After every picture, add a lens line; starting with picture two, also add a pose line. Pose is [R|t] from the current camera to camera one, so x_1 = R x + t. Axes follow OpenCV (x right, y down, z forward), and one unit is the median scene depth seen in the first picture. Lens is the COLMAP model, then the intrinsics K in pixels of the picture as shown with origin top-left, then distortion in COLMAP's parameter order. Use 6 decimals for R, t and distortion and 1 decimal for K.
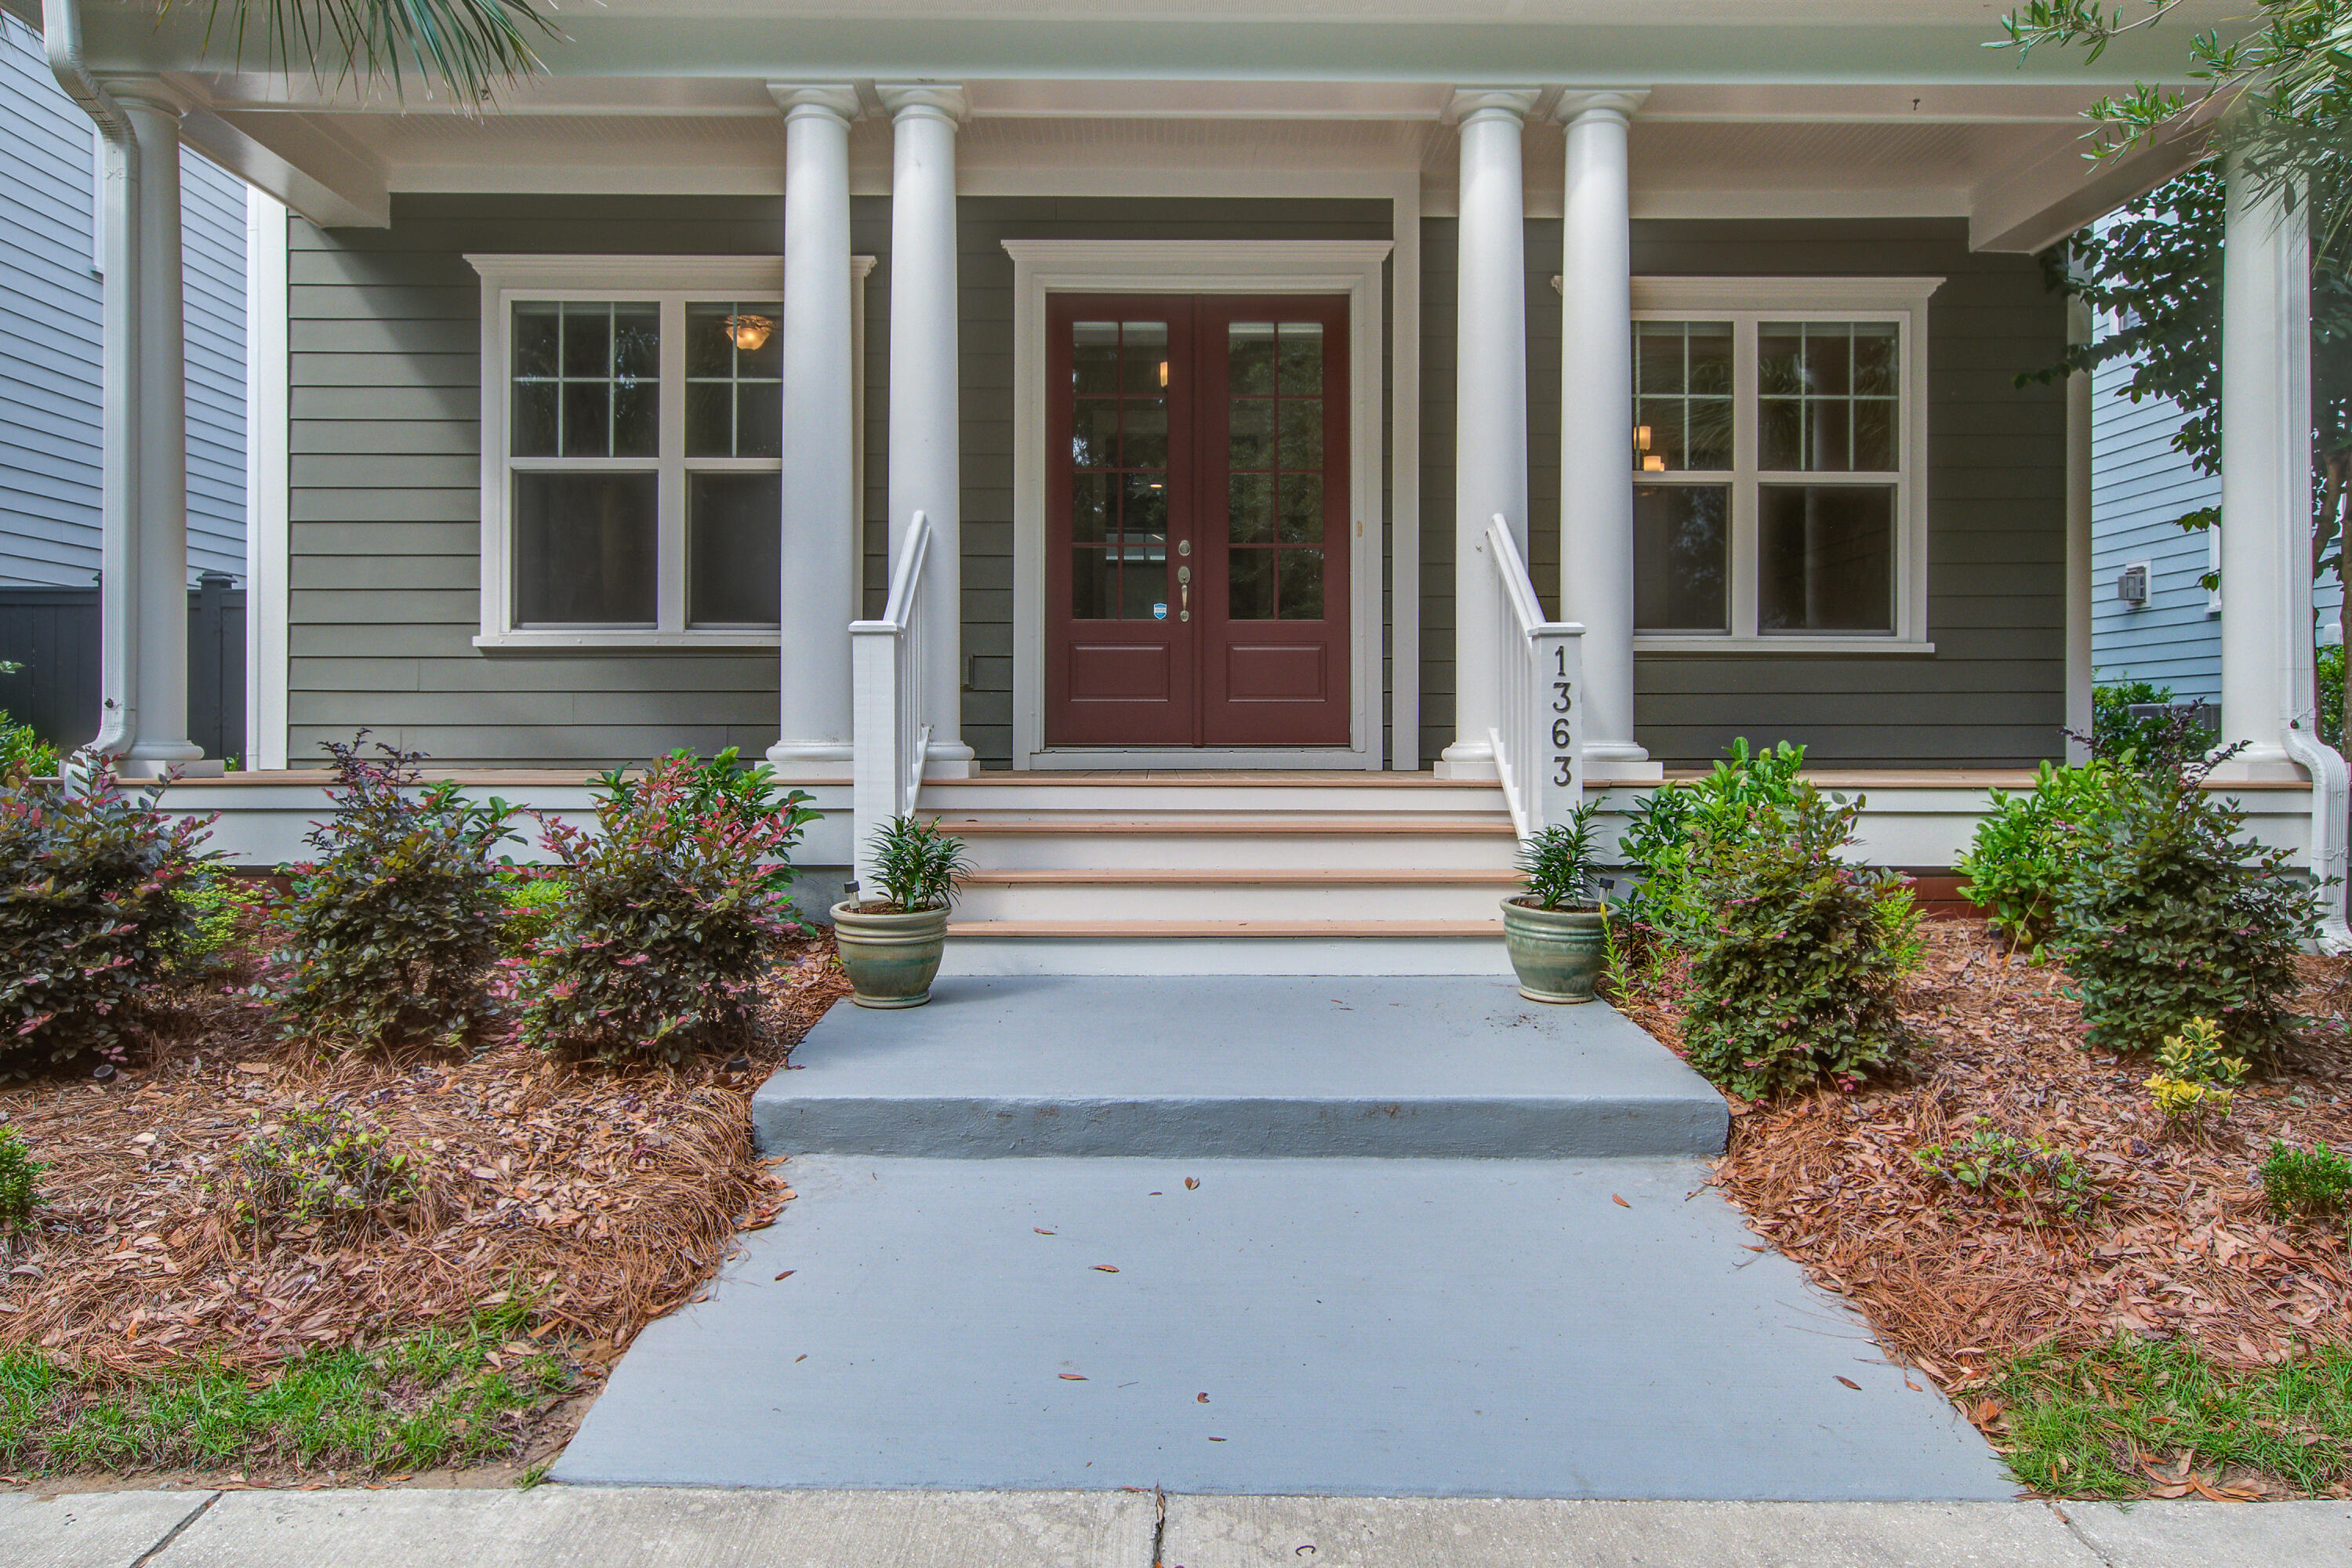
lens RADIAL K [[1935.2, 0, 1174.1], [0, 1935.2, 778.9], [0, 0, 1]] dist [-0.012983, -0.001785]
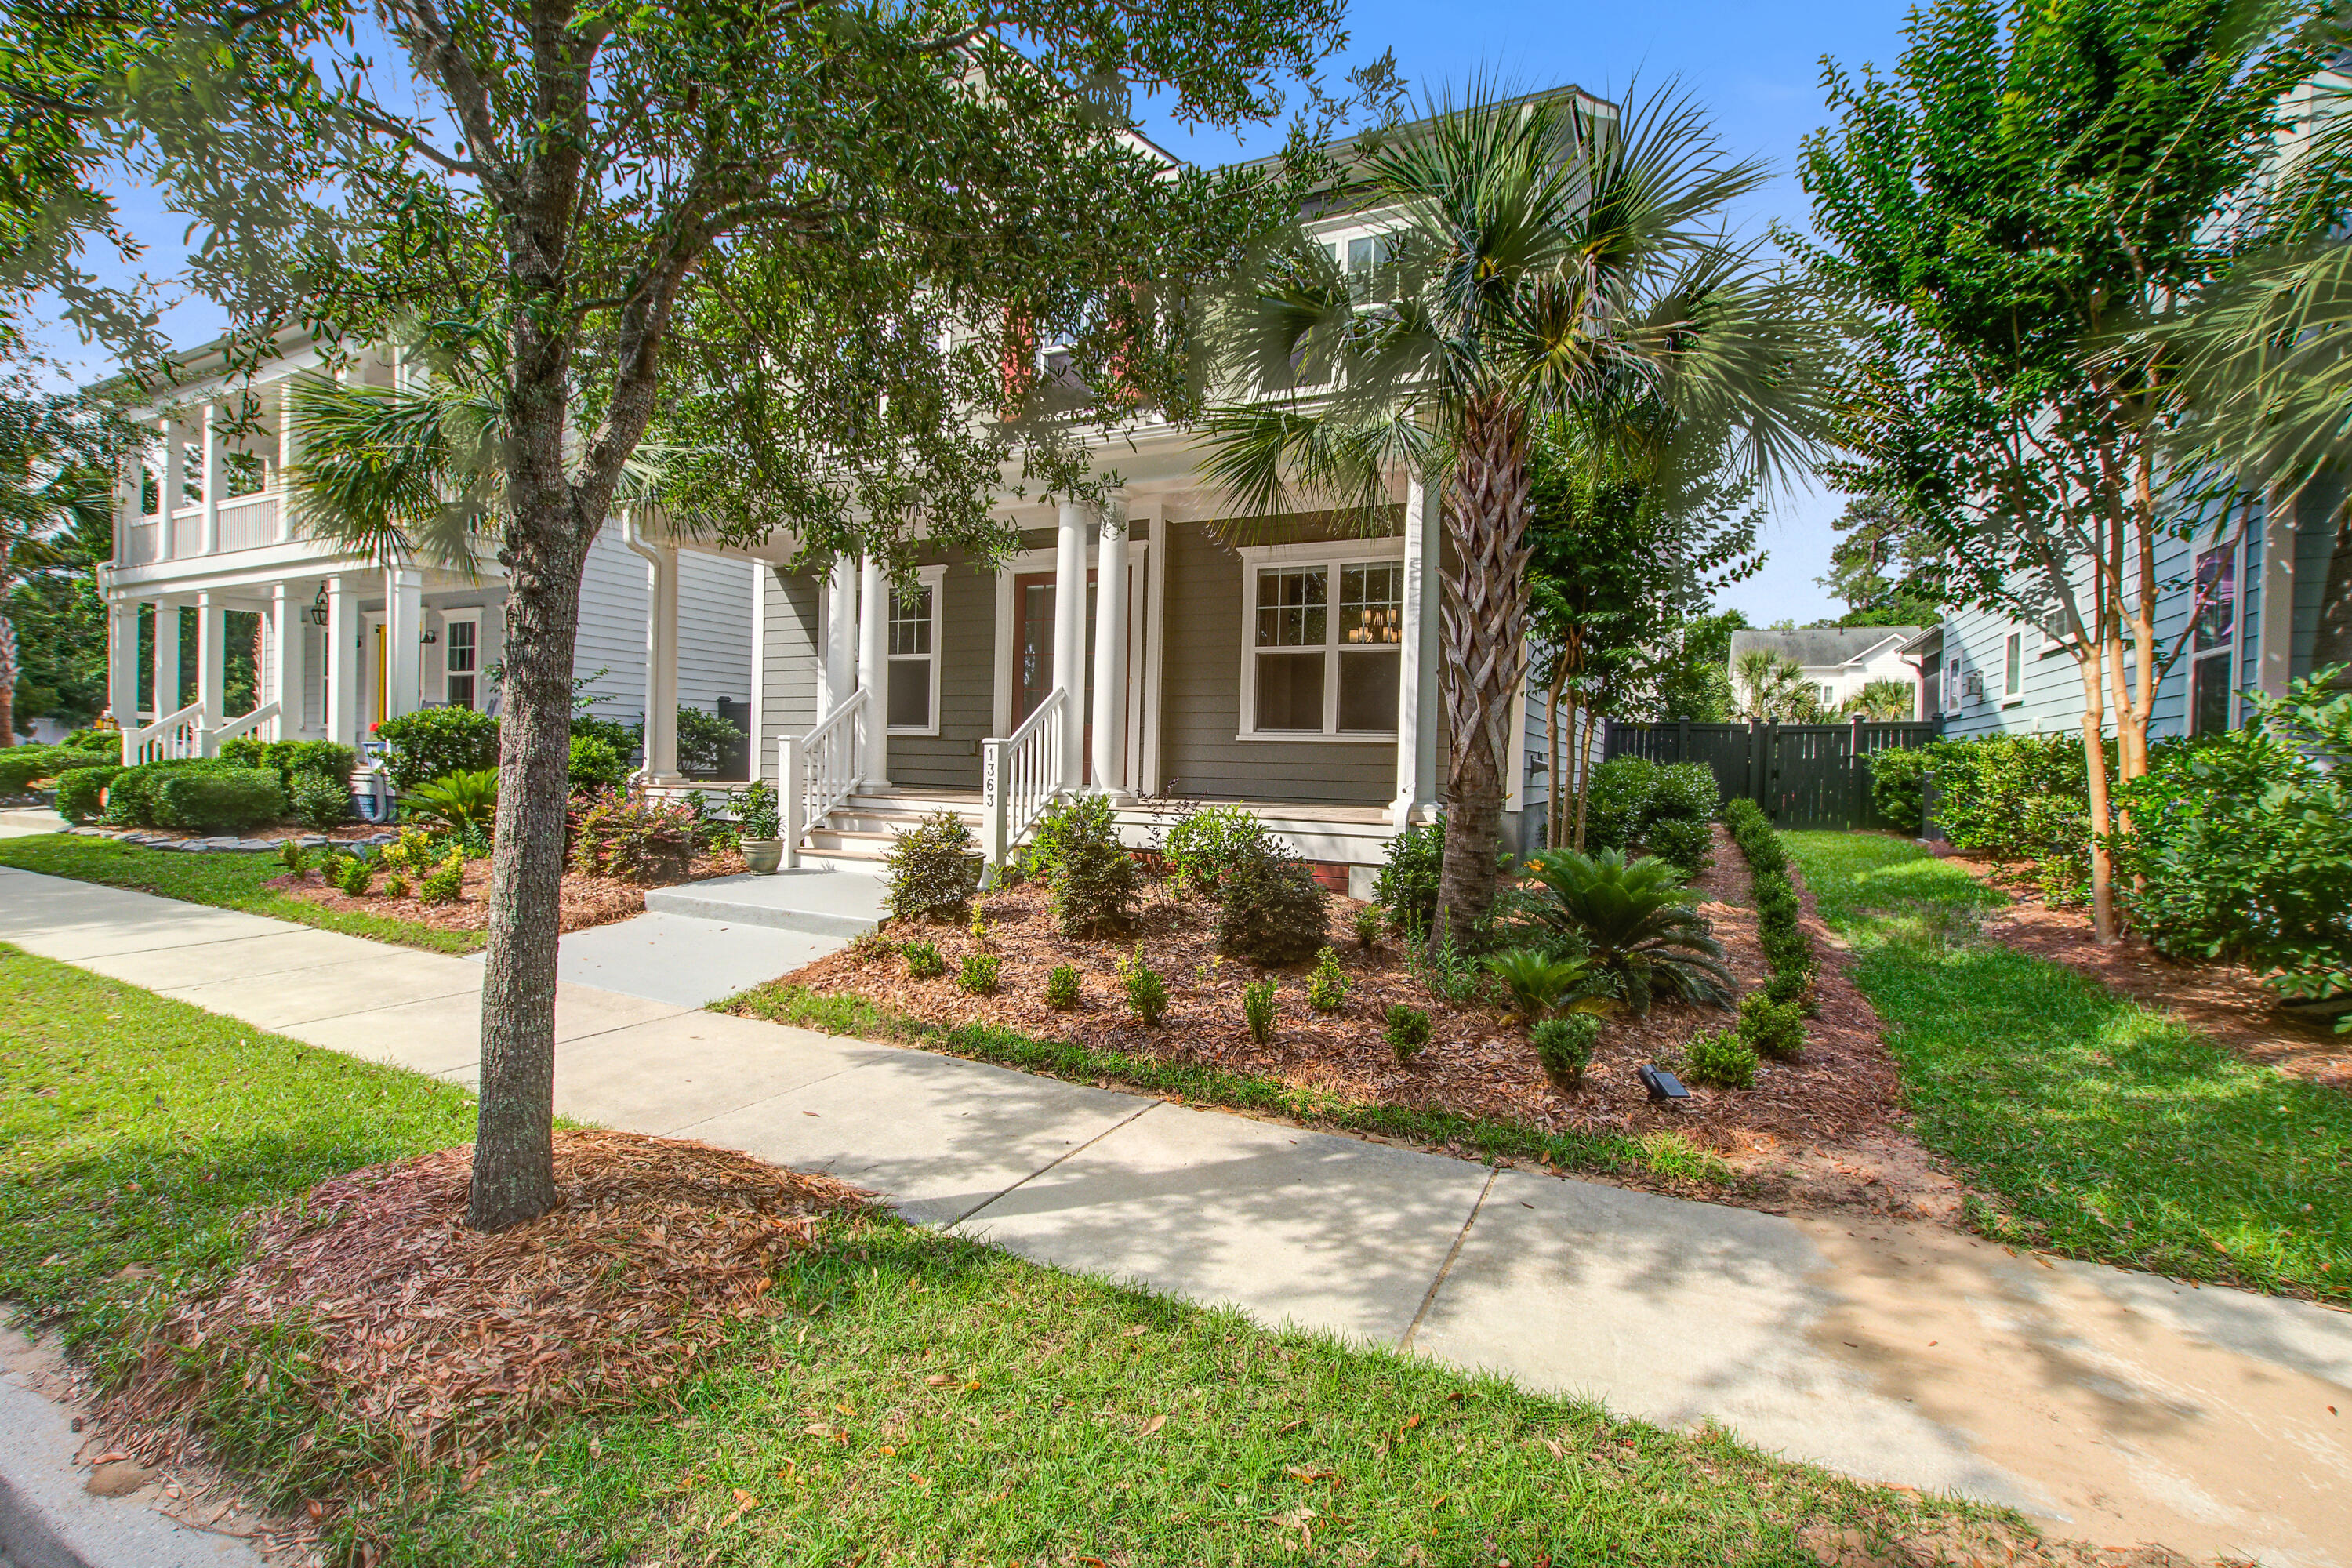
lens RADIAL K [[1032.4, 0, 1177.2], [0, 1032.4, 786.5], [0, 0, 1]] dist [-0.000650, 0.000534]
pose [[0.888060, 0.031103, -0.458675, 0.556178], [-0.043218, 0.998939, -0.015936, -0.000356], [0.457692, 0.033975, 0.888461, 0.040101]]
